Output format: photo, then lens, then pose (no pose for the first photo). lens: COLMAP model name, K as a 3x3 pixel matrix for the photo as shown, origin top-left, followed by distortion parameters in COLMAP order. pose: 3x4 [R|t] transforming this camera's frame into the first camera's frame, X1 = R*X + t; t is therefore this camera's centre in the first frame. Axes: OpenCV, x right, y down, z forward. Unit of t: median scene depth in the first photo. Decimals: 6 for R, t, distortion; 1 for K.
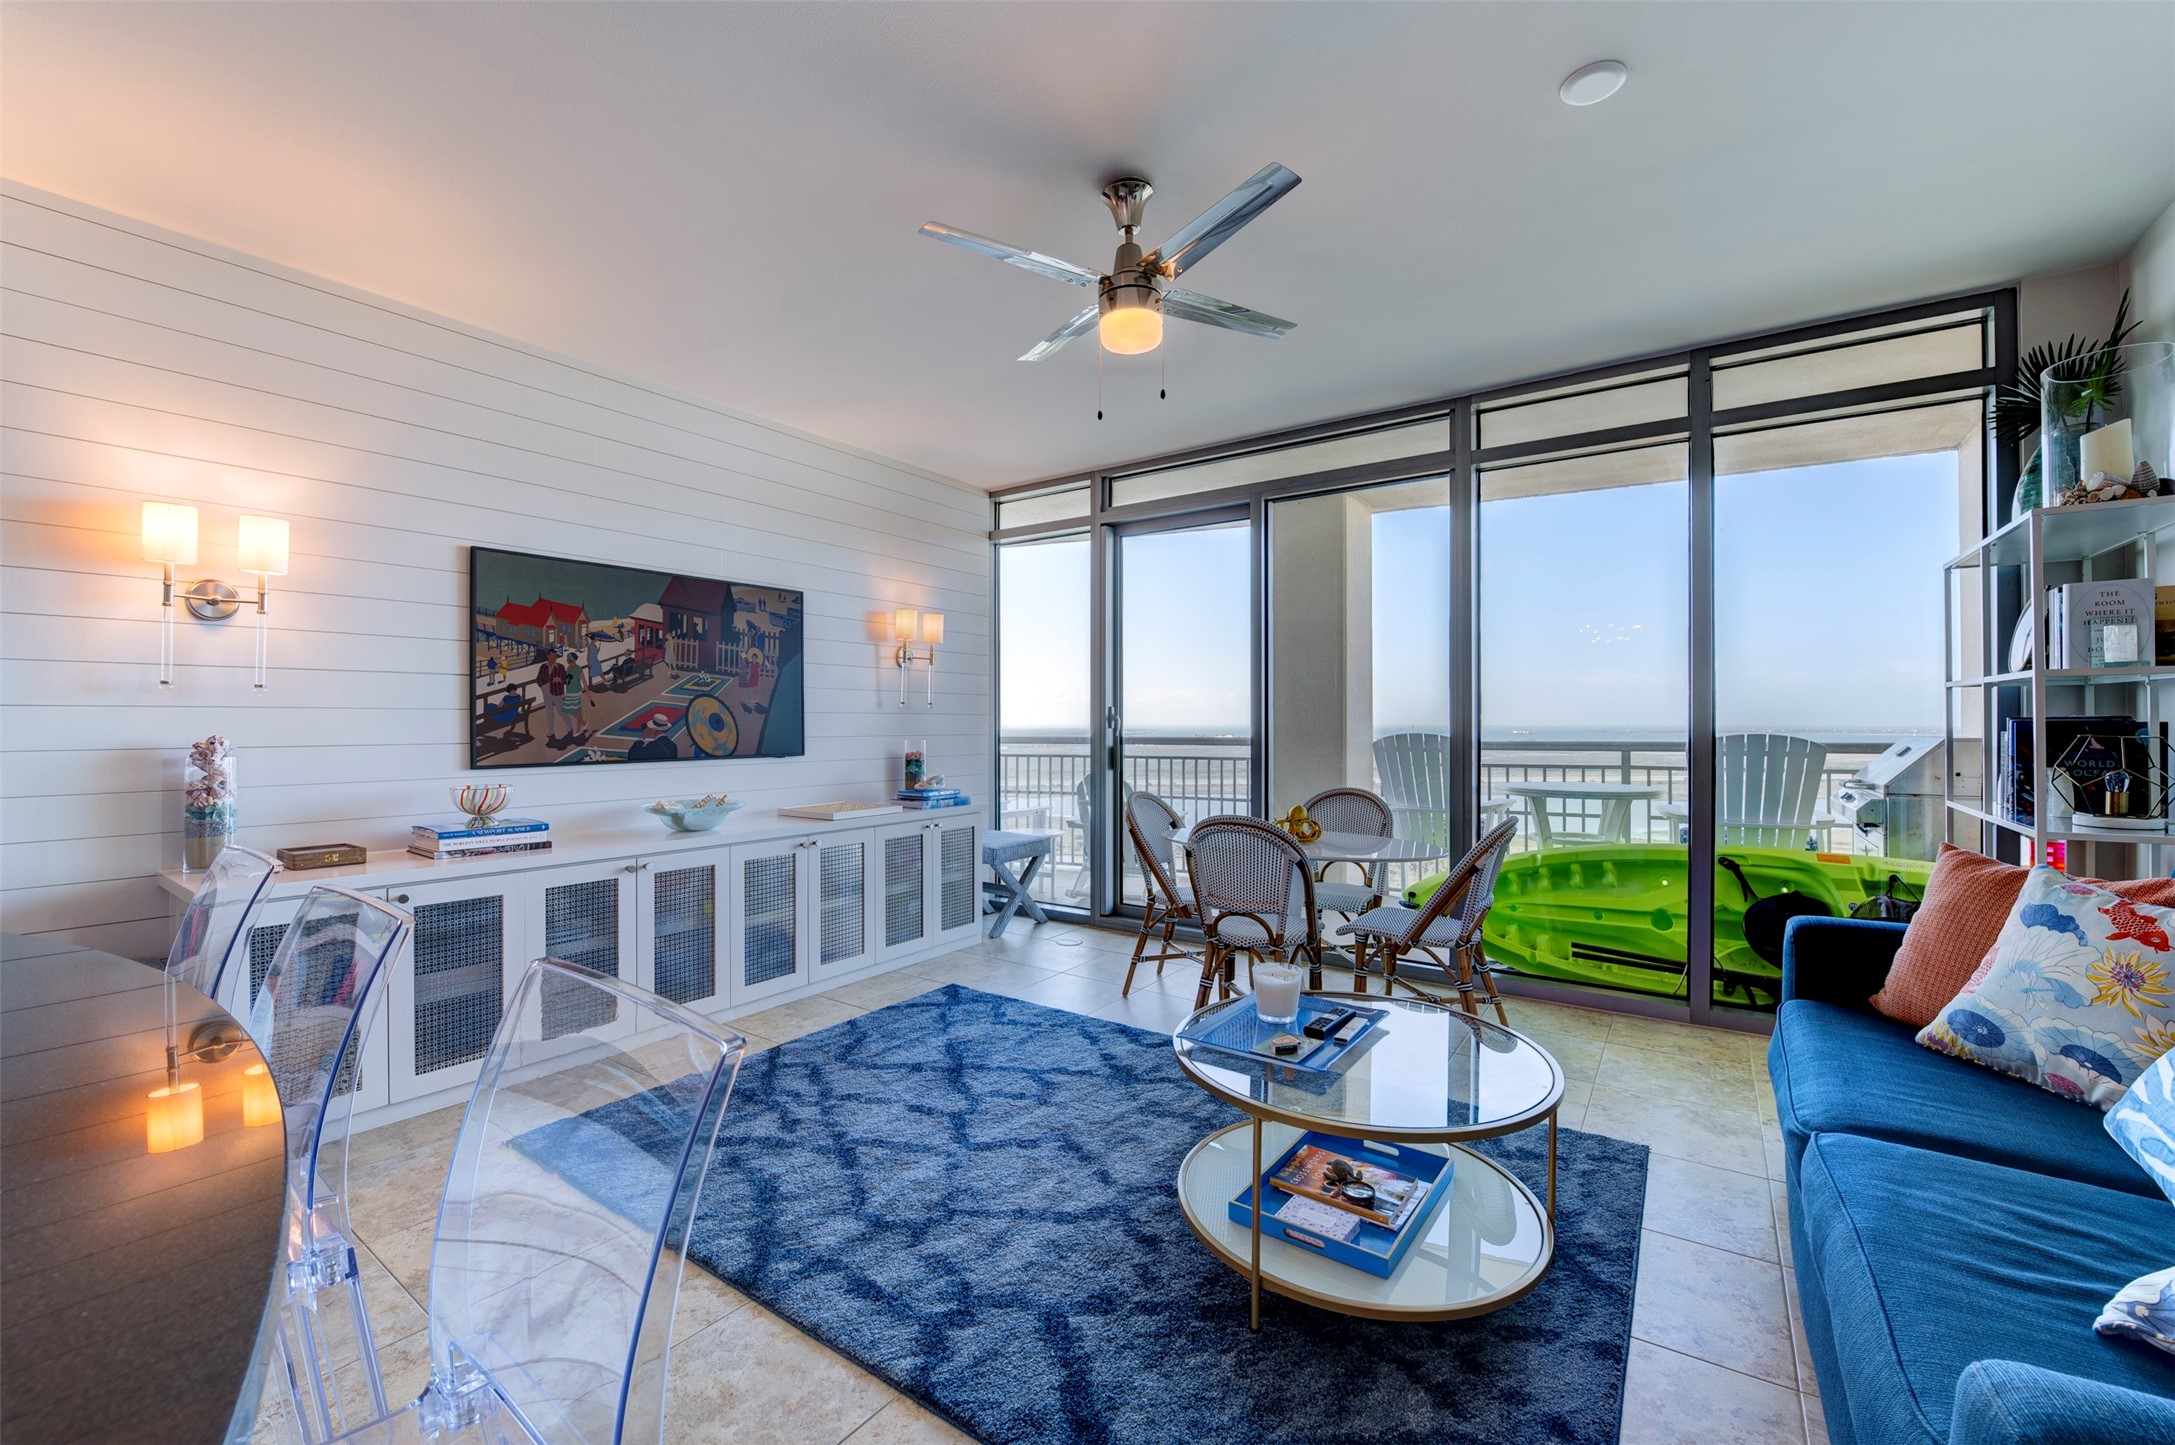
lens RADIAL K [[869.2, 0, 1087.5], [0, 869.2, 722.5], [0, 0, 1]] dist [-0.024080, 0.000144]
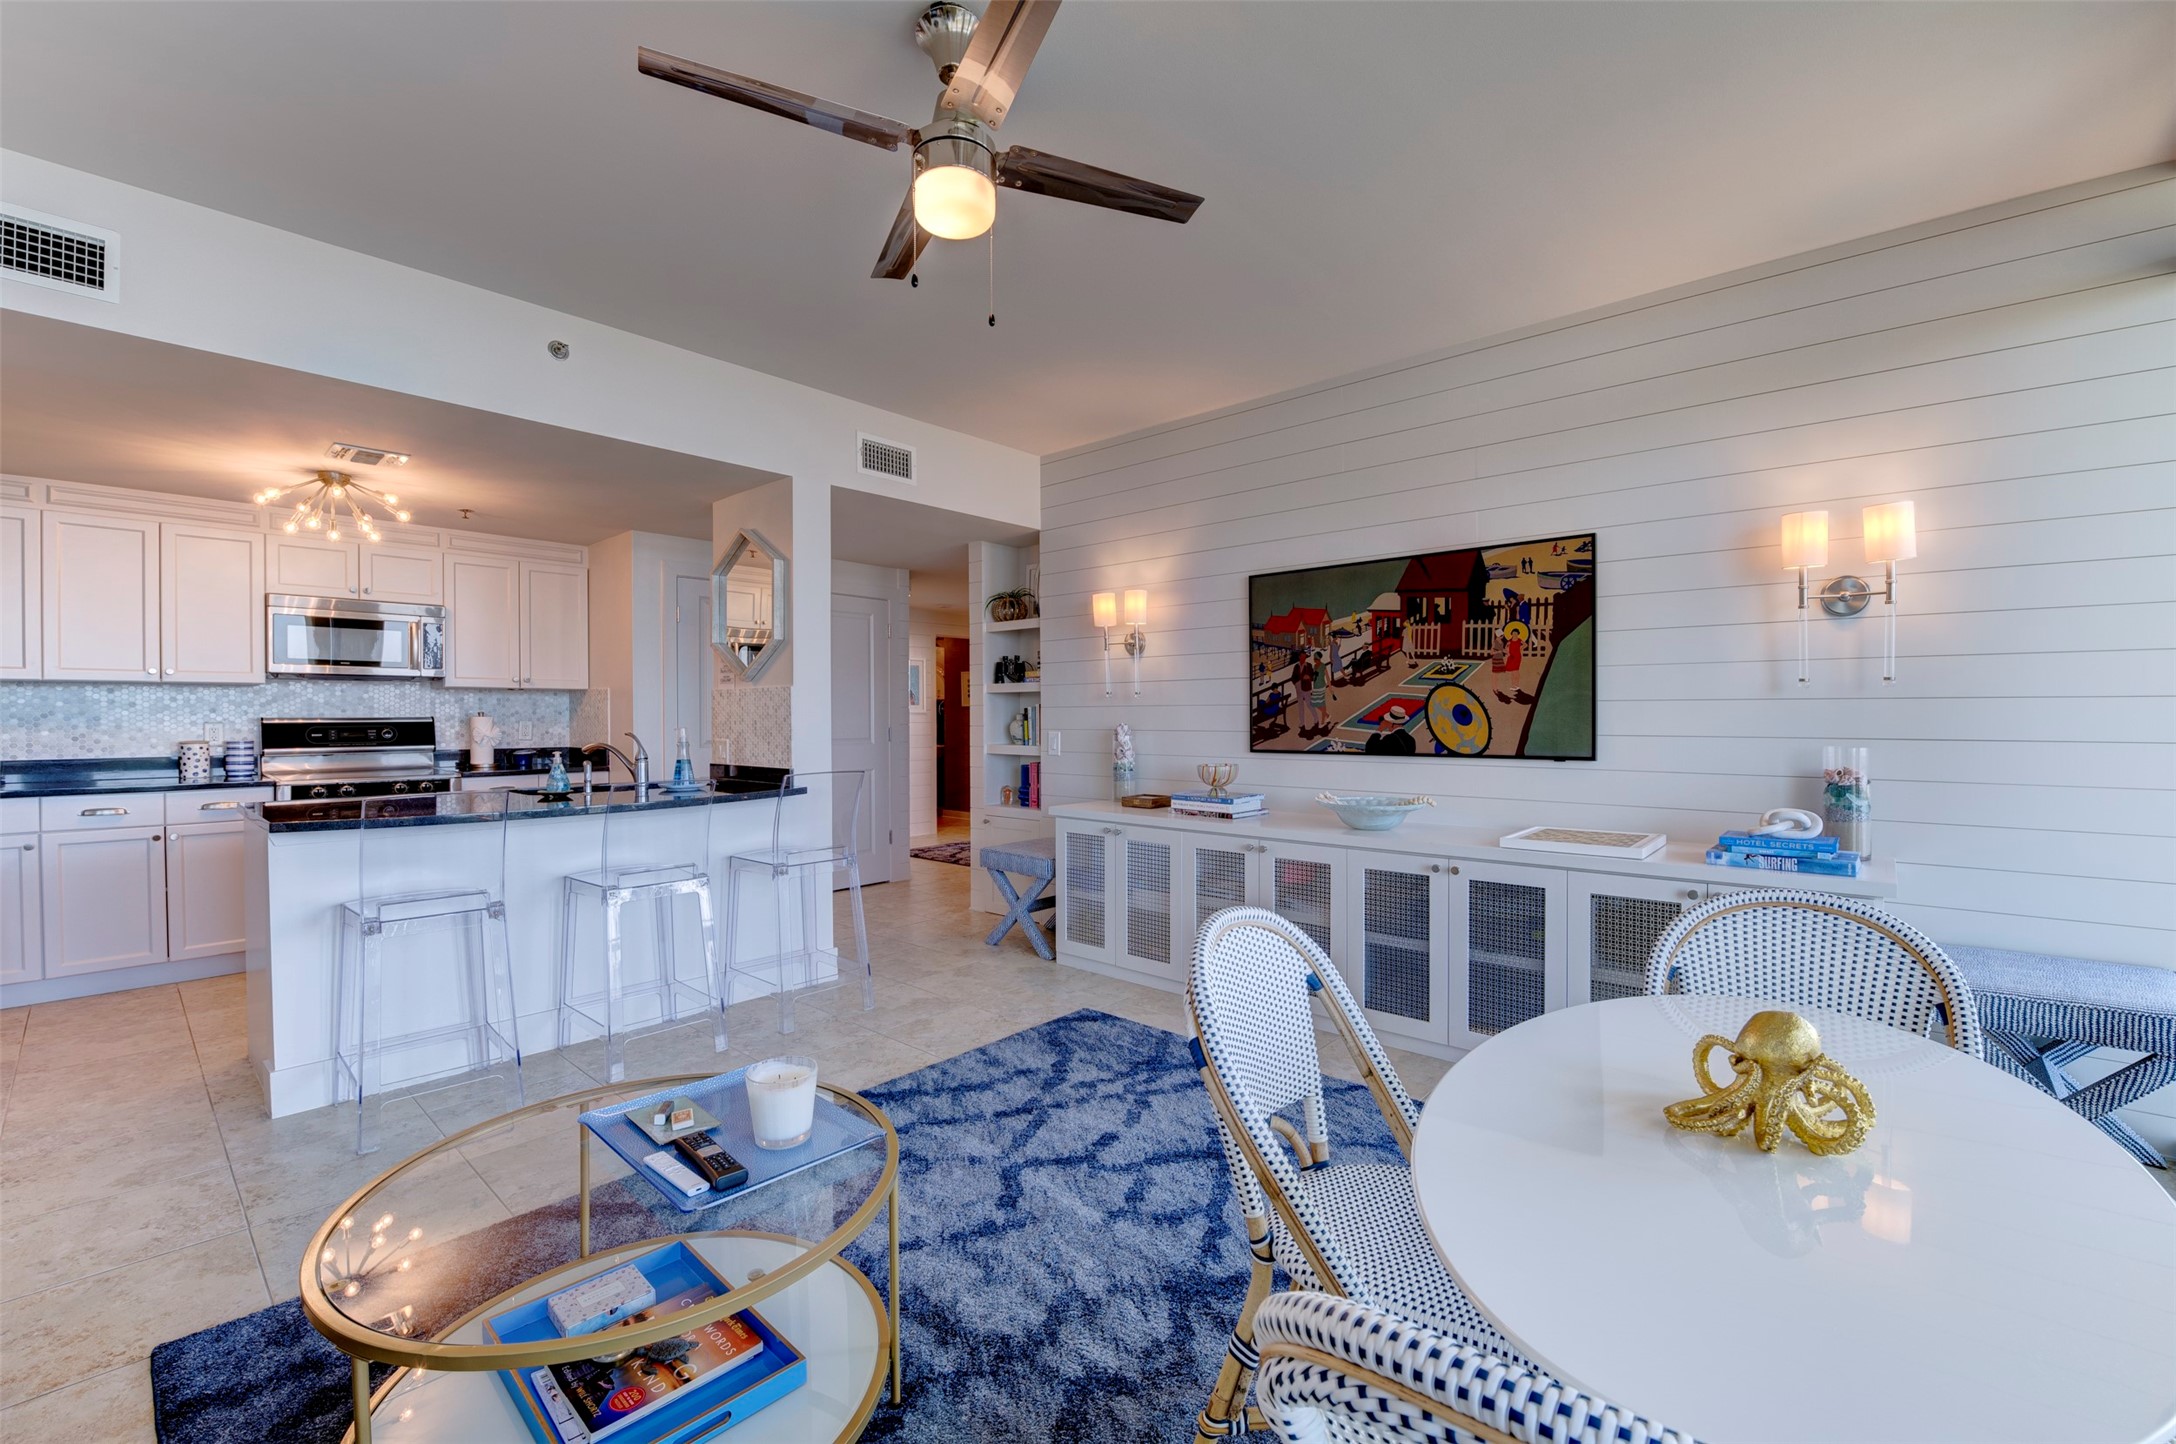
lens RADIAL K [[896.7, 0, 1088.0], [0, 896.7, 722.0], [0, 0, 1]] dist [0.000346, 0.000011]
pose [[-0.113083, 0.006947, -0.993561, 0.584600], [-0.000293, 0.999975, 0.007025, 0.000808], [0.993586, 0.001086, -0.113078, 0.851527]]
